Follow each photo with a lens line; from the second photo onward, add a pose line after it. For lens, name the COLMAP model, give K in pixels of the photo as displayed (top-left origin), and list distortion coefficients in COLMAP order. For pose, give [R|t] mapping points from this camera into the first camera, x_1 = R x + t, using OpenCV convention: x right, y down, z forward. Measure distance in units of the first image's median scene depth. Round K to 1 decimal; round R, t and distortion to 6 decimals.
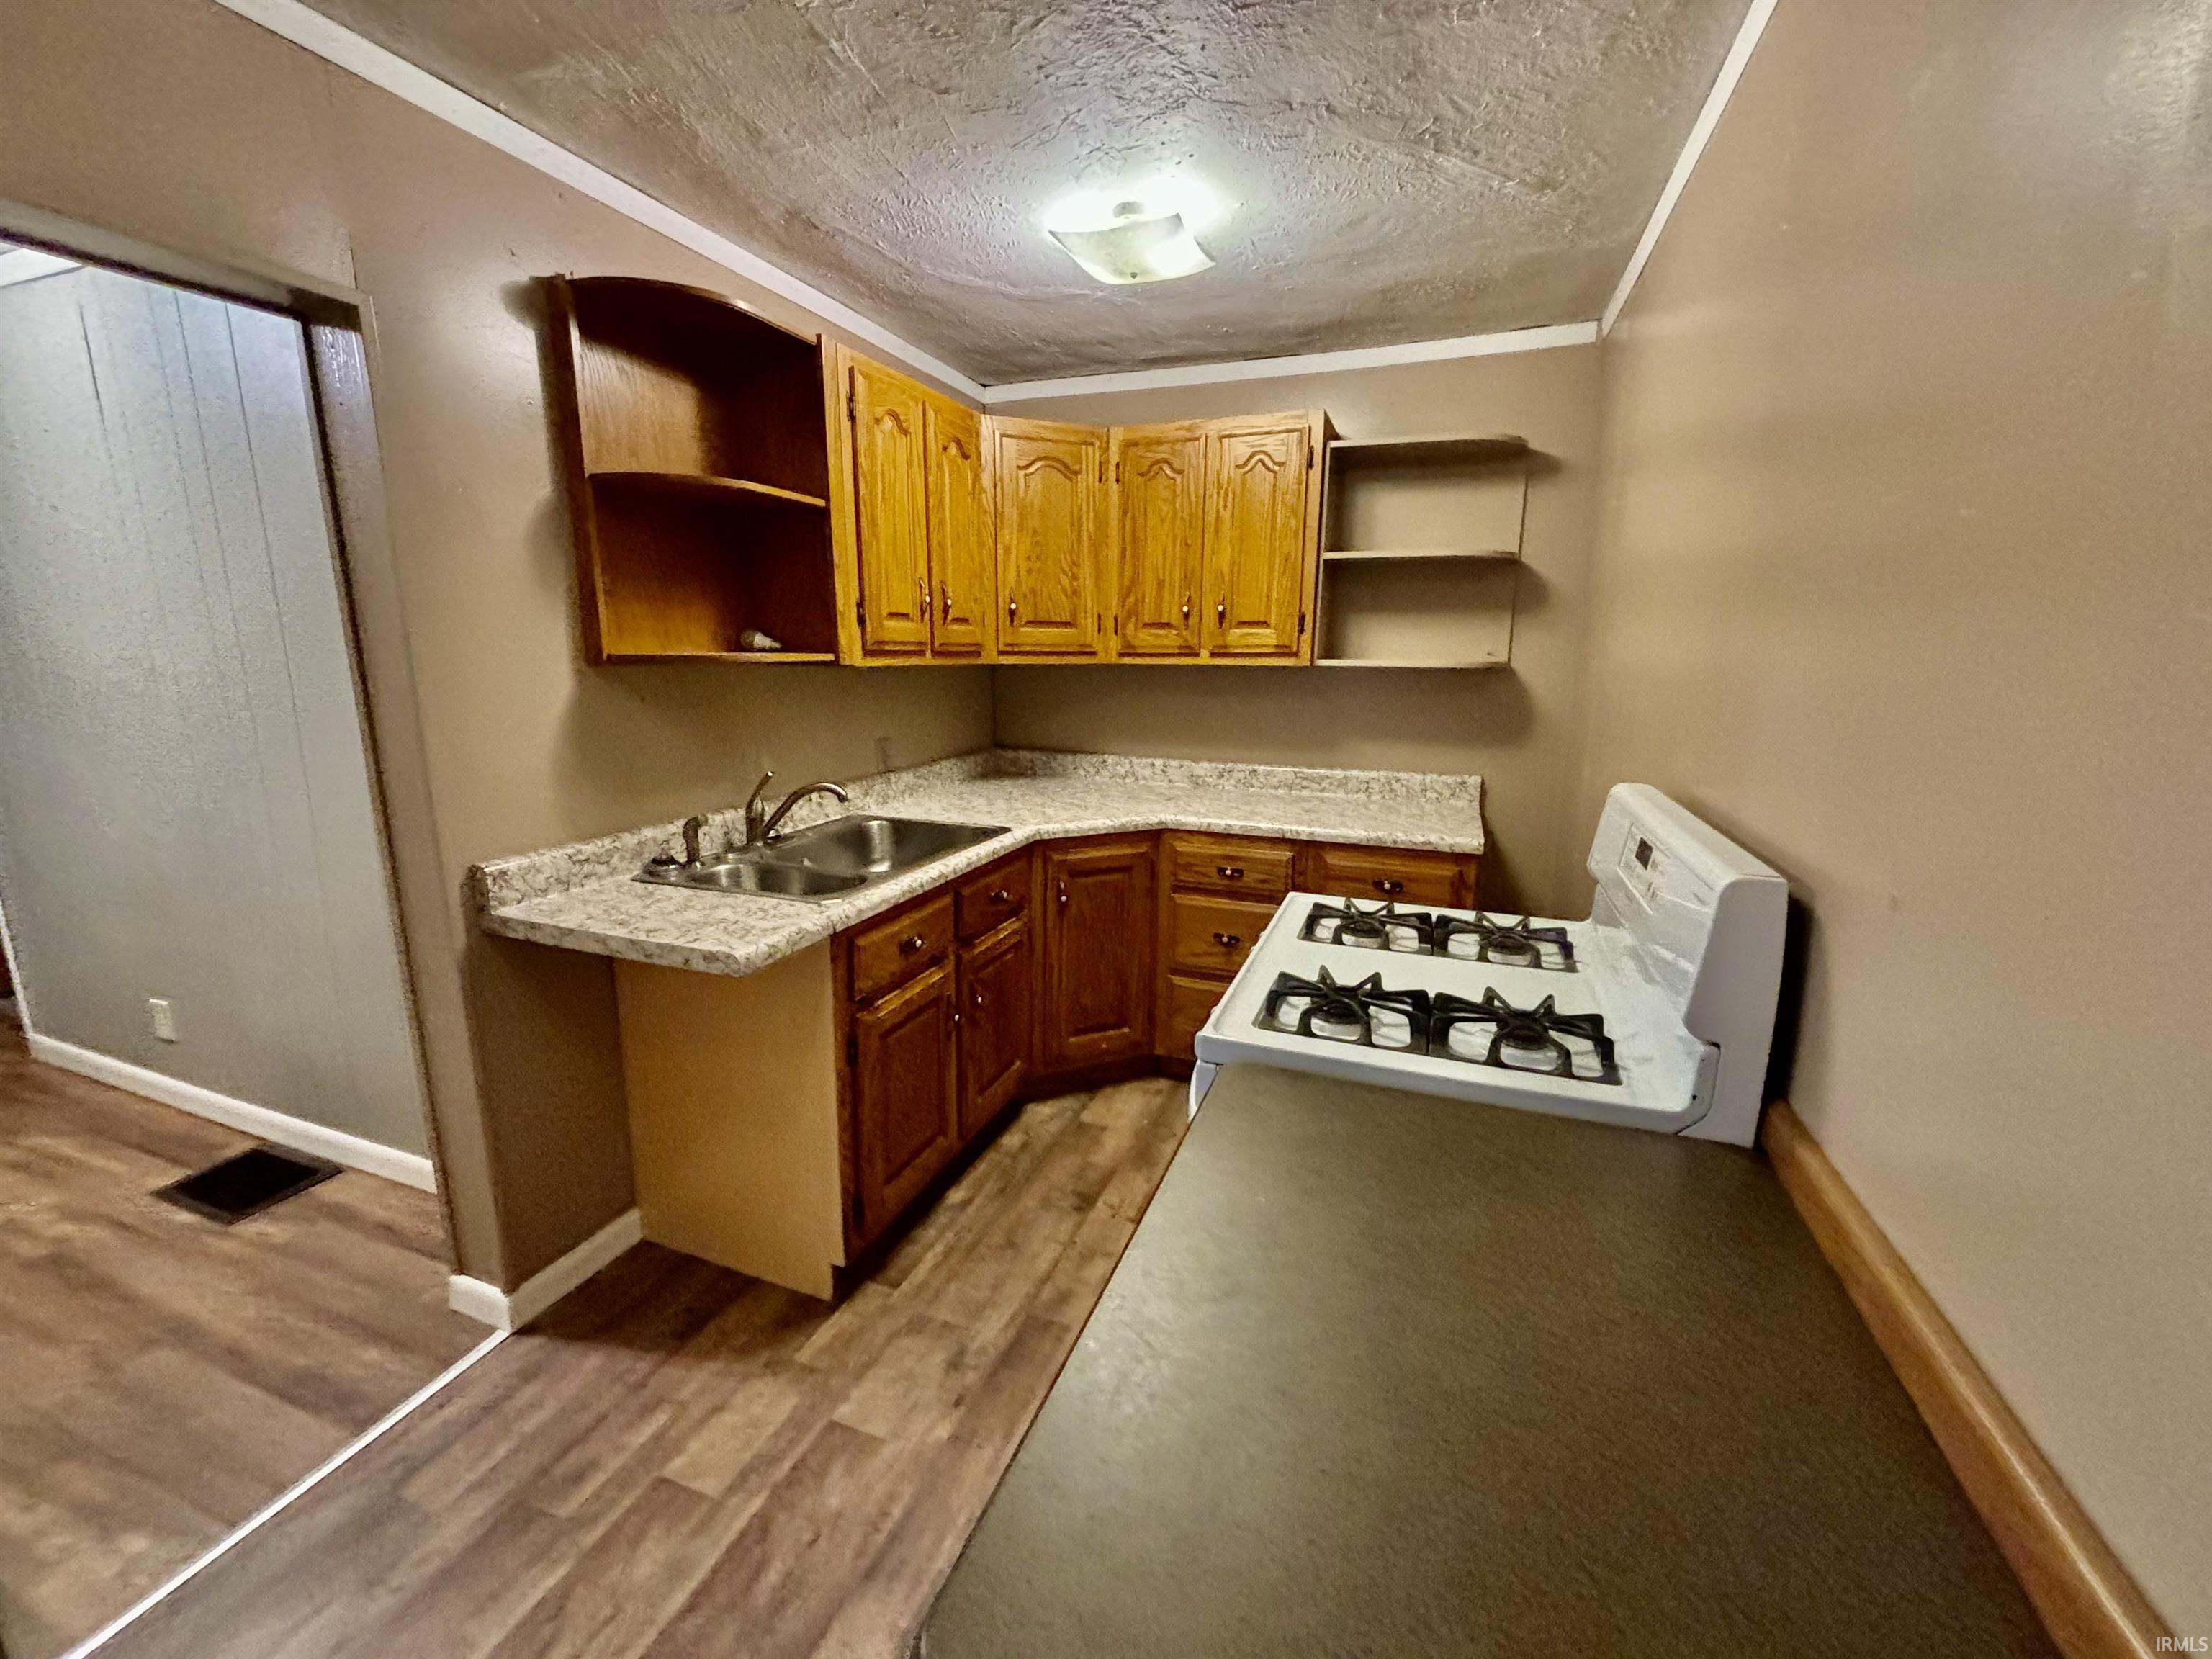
lens RADIAL K [[898.7, 0, 1107.0], [0, 898.7, 822.0], [0, 0, 1]] dist [0.024107, 0.000309]
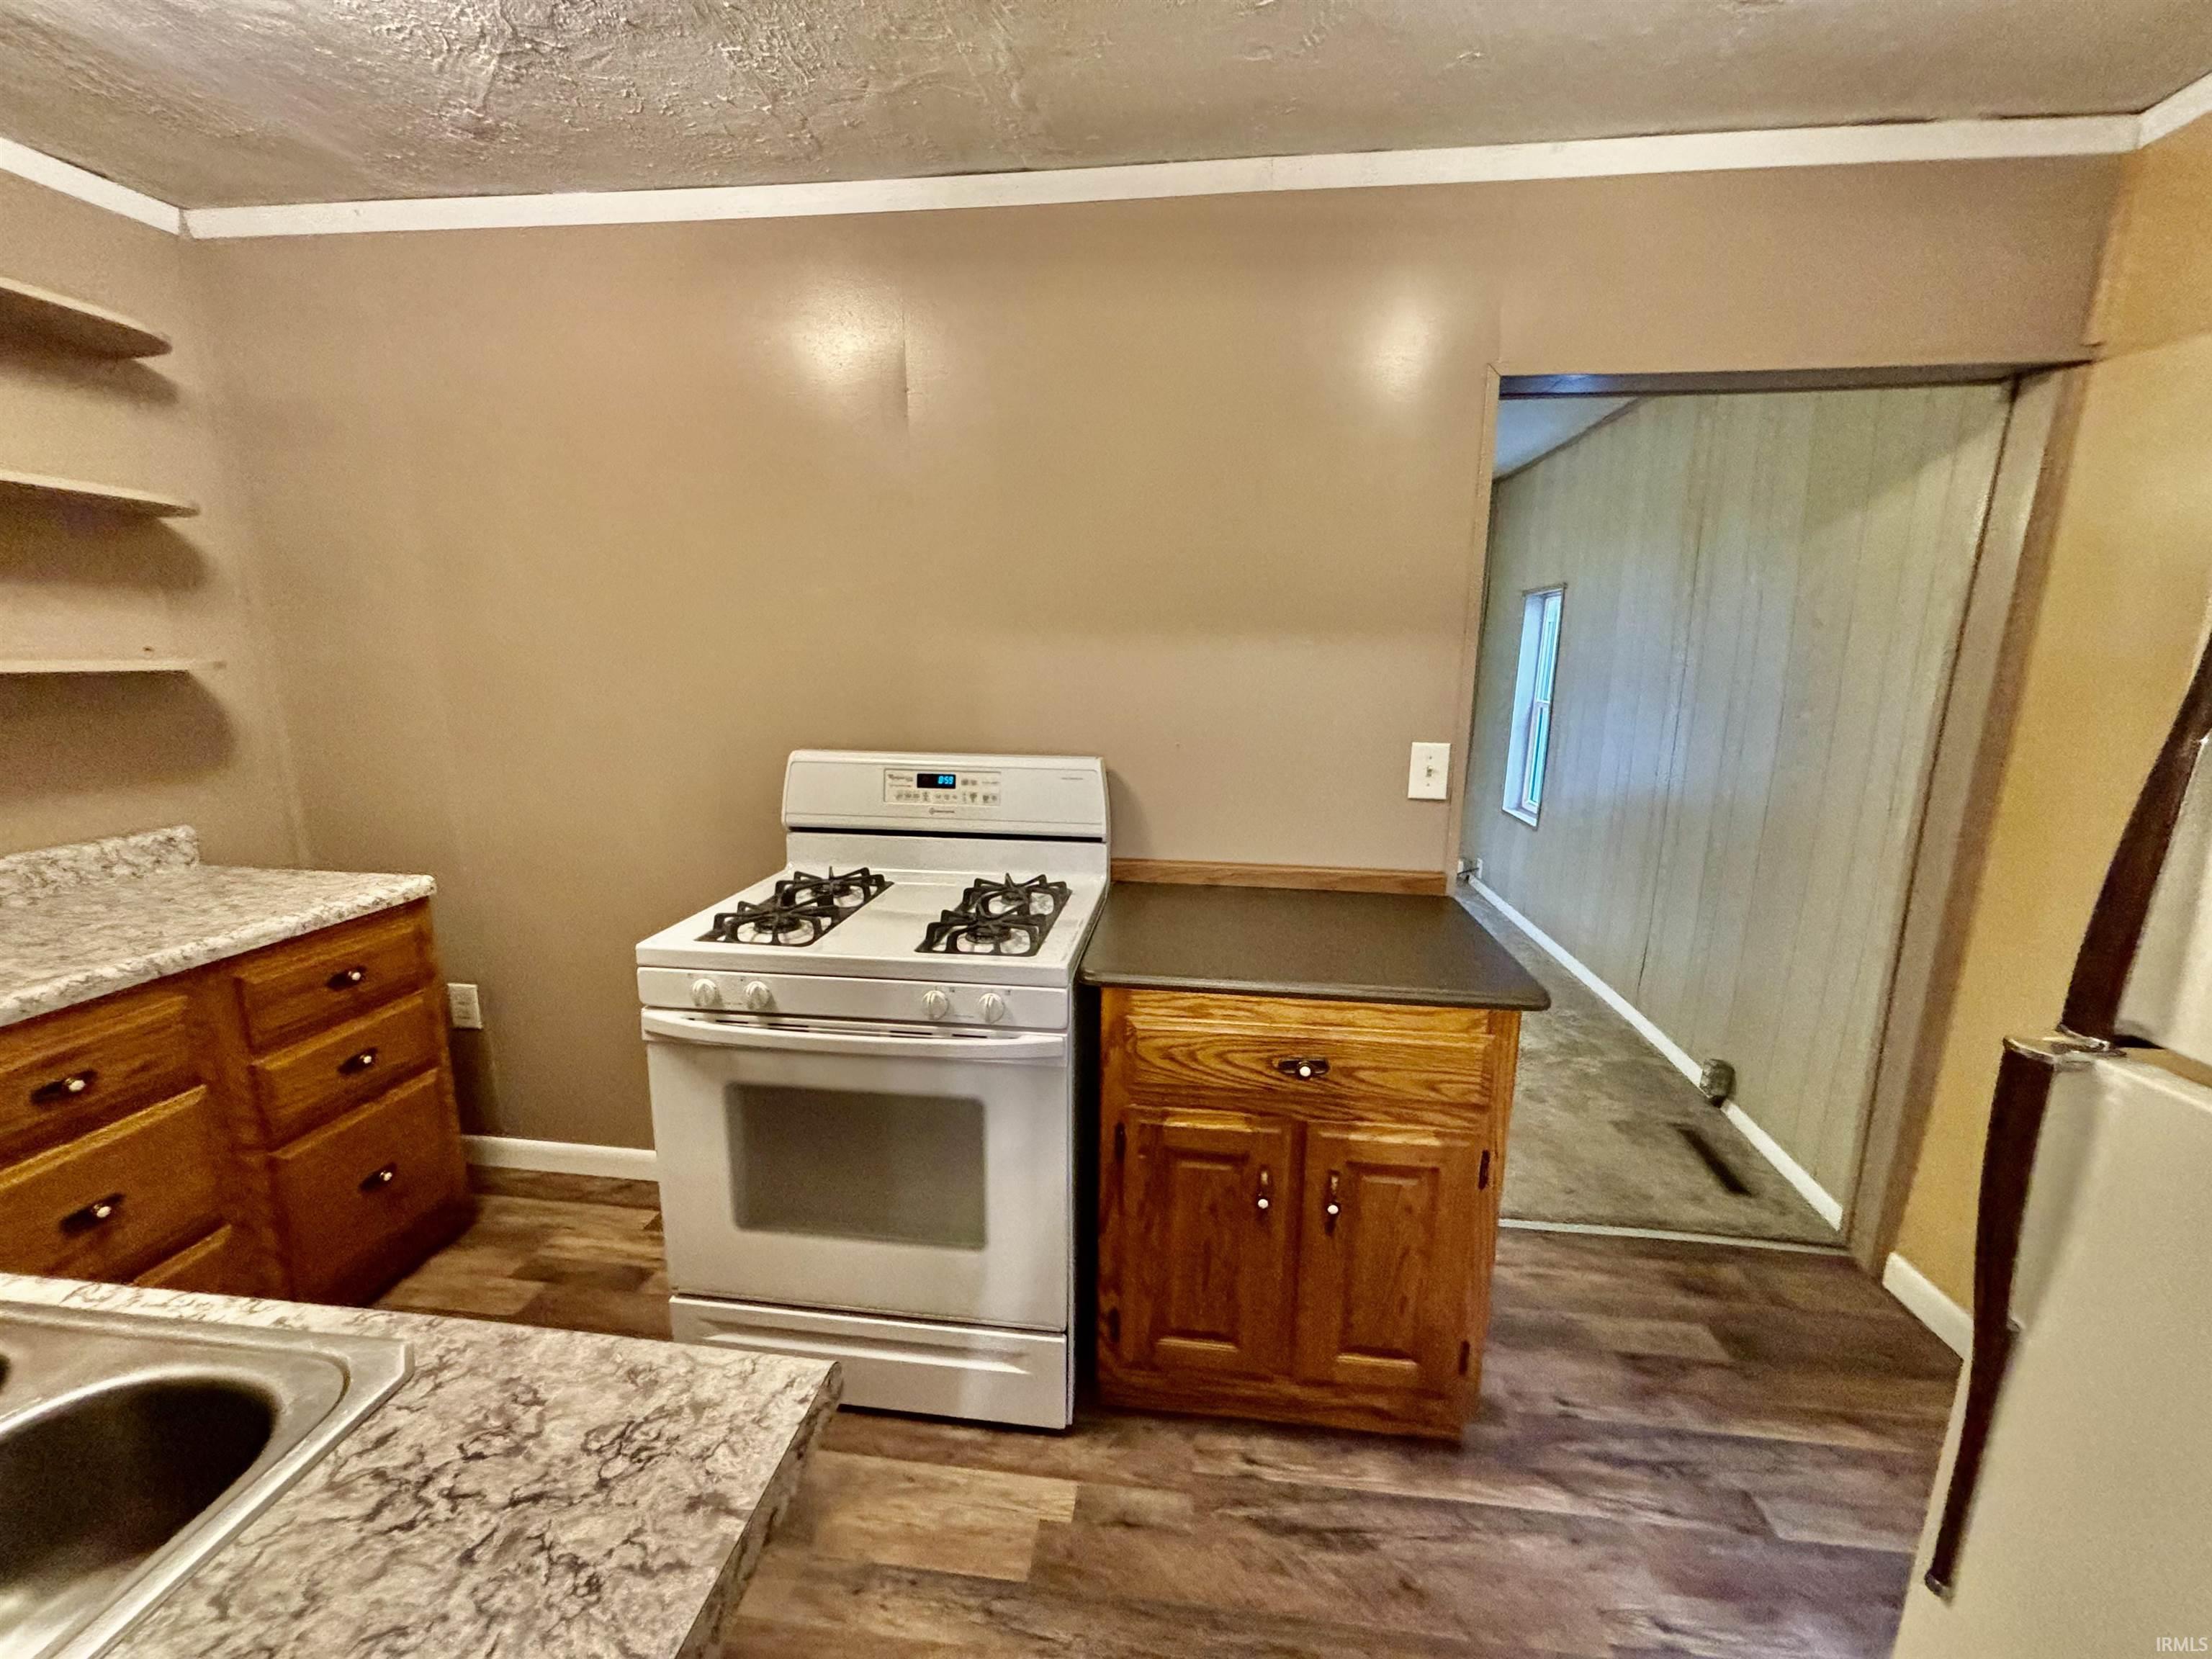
lens RADIAL K [[900.5, 0, 1106.0], [0, 900.5, 828.3], [0, 0, 1]] dist [0.002304, 0.000747]
pose [[-0.238293, -0.198952, 0.950597, -0.425960], [0.176202, 0.953692, 0.243769, -0.096261], [-0.955076, 0.225586, -0.192203, 0.478012]]
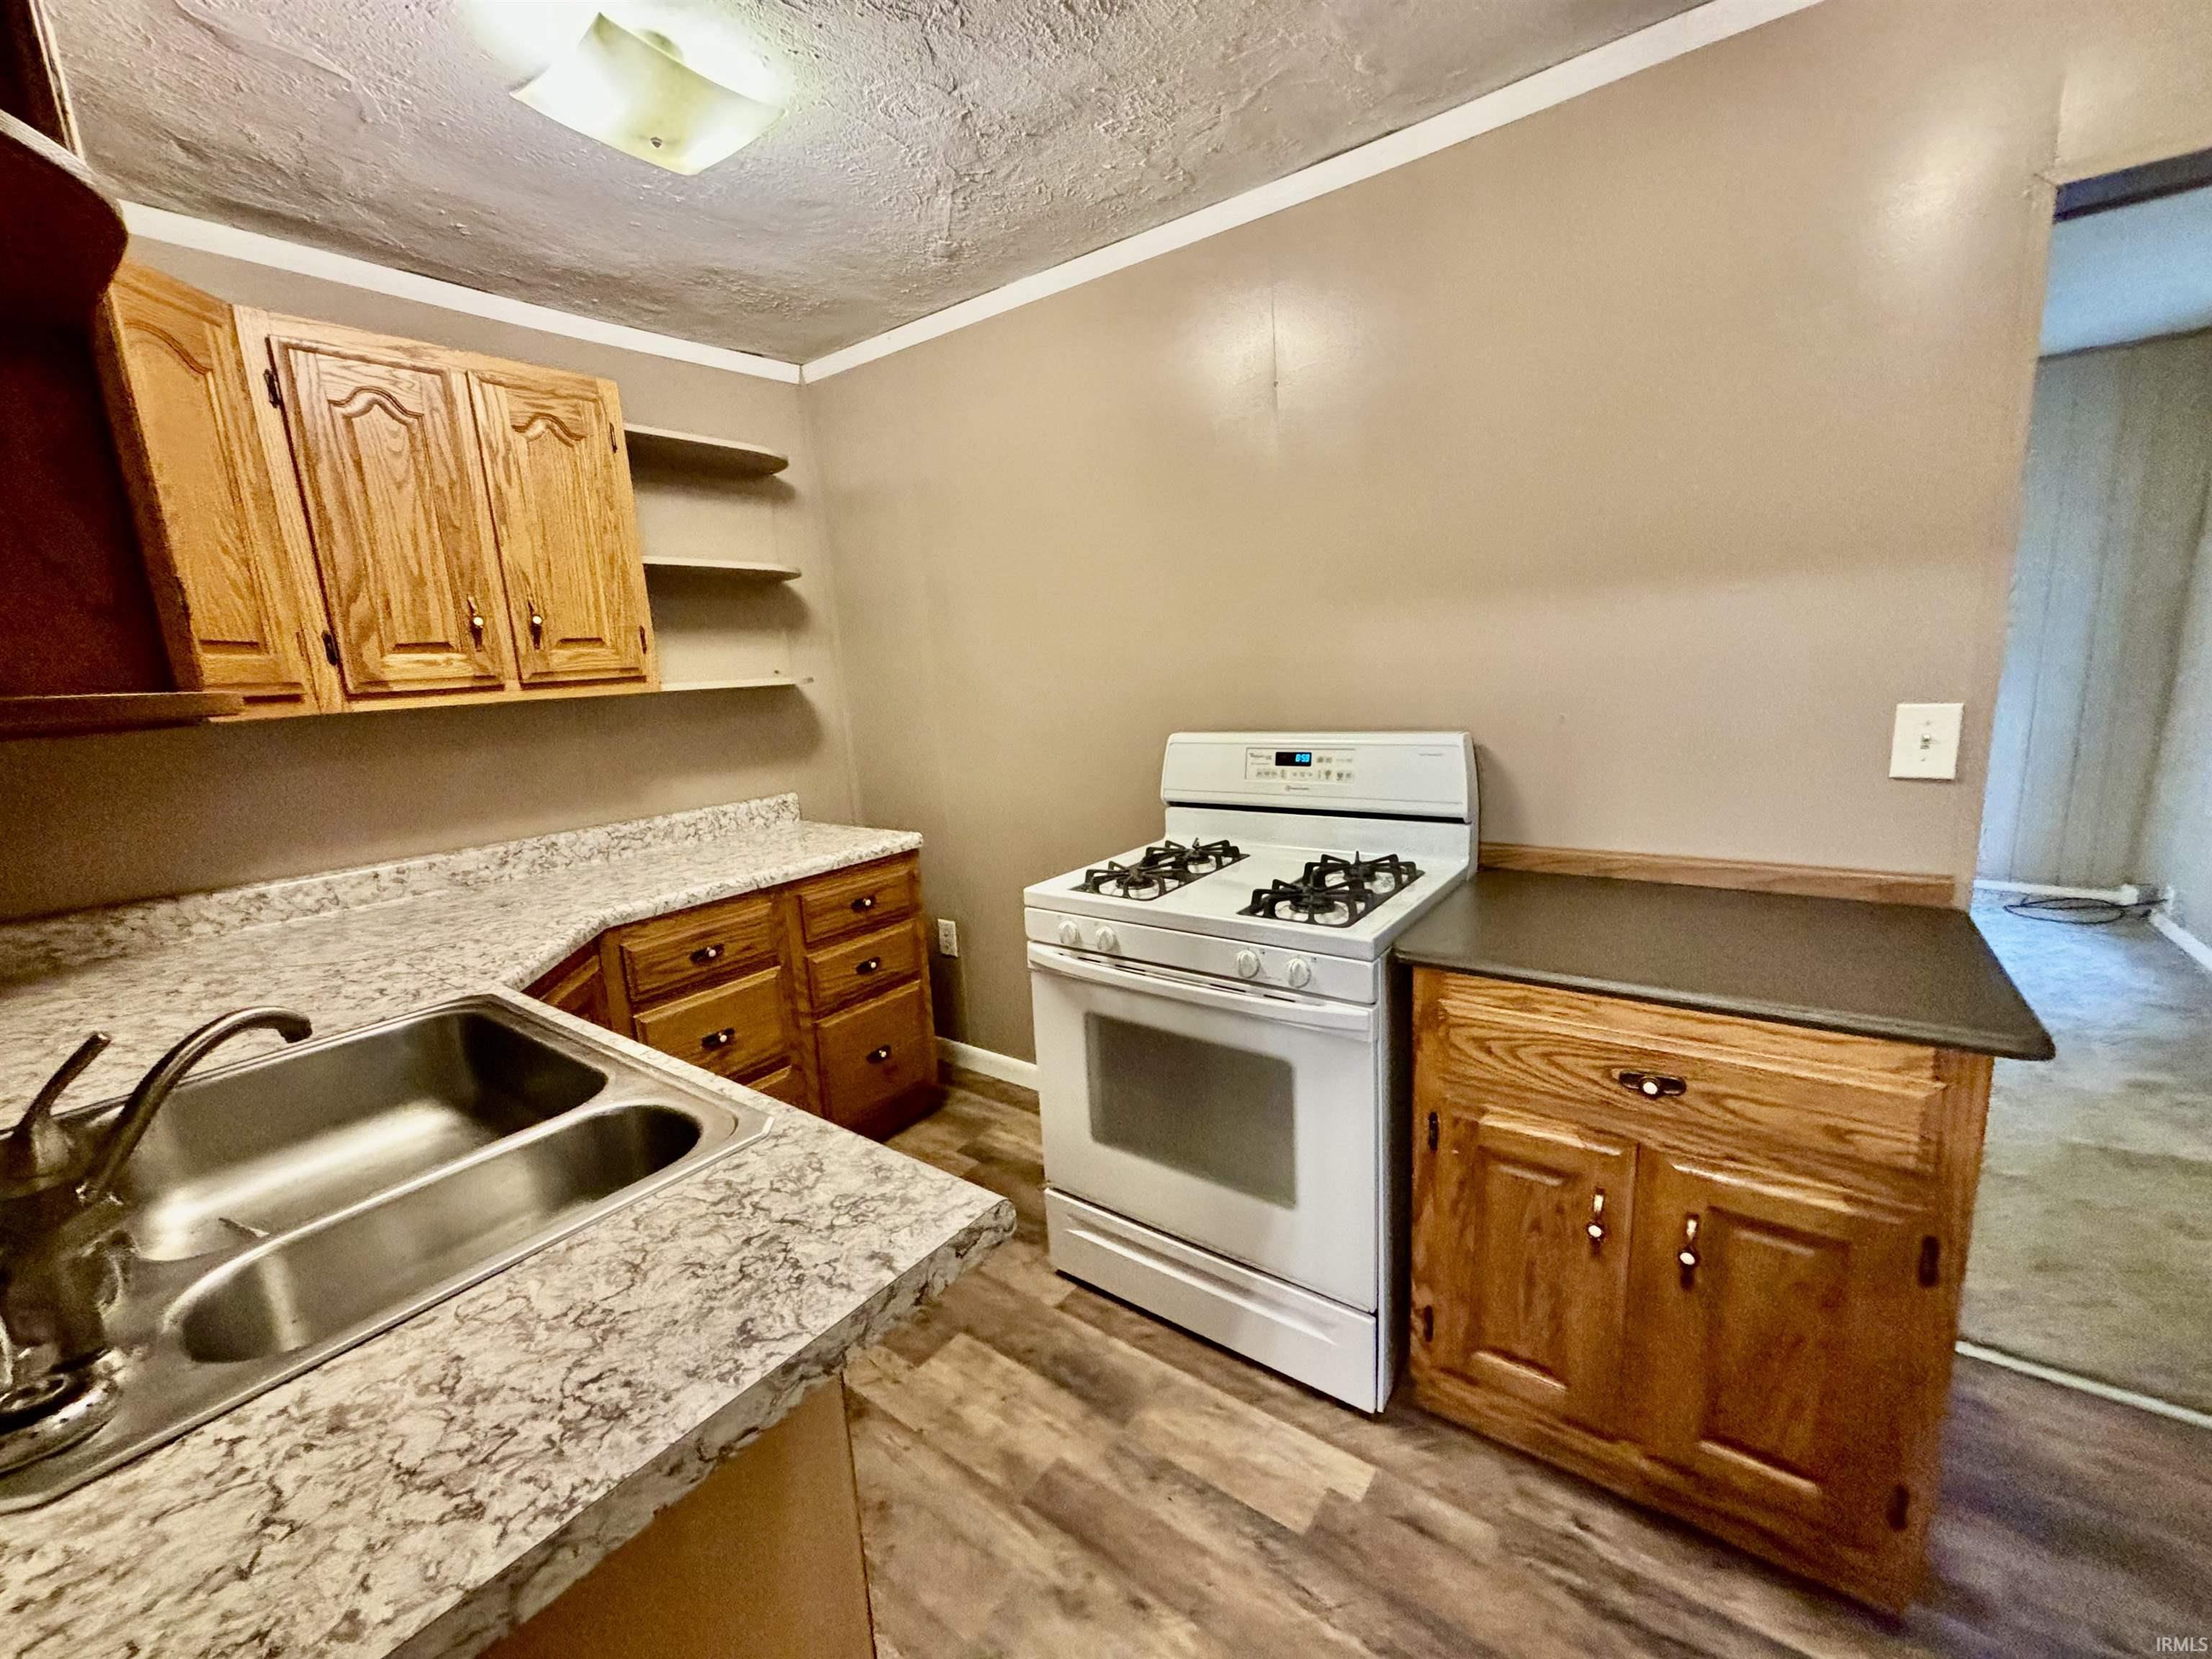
lens RADIAL K [[901.2, 0, 1102.4], [0, 901.2, 827.2], [0, 0, 1]] dist [0.007227, 0.000051]
pose [[0.276582, -0.200294, 0.939885, -0.454227], [0.244429, 0.960535, 0.132766, -0.065390], [-0.929385, 0.193014, 0.314624, 0.388614]]
